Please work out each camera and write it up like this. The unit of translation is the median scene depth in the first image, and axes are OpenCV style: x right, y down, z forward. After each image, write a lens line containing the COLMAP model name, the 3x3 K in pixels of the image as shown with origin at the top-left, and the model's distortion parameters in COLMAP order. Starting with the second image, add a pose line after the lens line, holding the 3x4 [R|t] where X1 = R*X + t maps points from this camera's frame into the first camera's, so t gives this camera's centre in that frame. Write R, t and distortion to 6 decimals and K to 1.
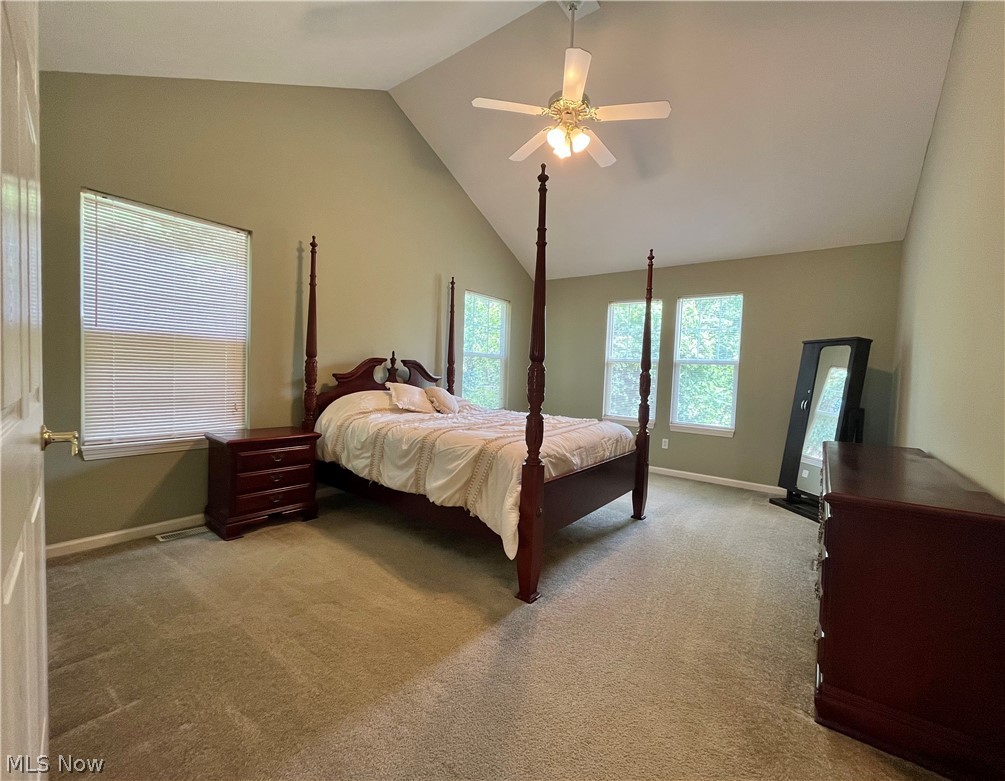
lens RADIAL K [[420.6, 0, 514.8], [0, 420.6, 393.6], [0, 0, 1]] dist [-0.004062, -0.000107]
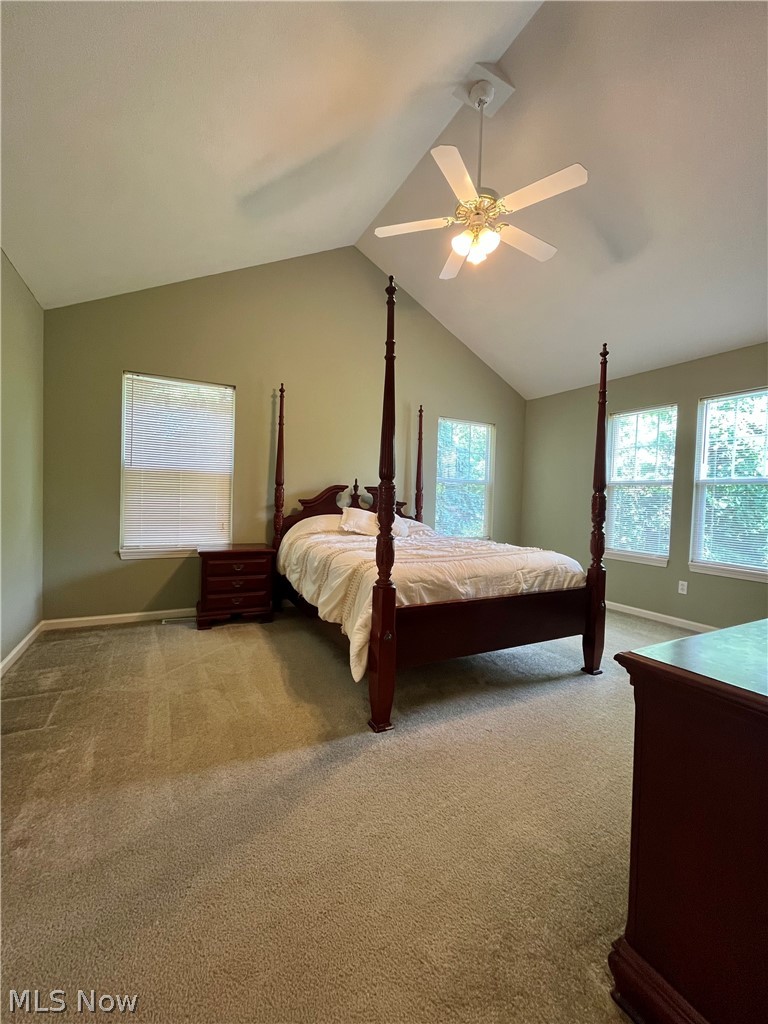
lens RADIAL K [[413.3, 0, 382.6], [0, 413.3, 510.7], [0, 0, 1]] dist [-0.001687, -0.000120]
pose [[0.894611, 0.001463, -0.446843, 0.336228], [-0.017058, 0.999378, -0.030879, 0.017856], [0.446520, 0.035247, 0.894079, 0.108092]]
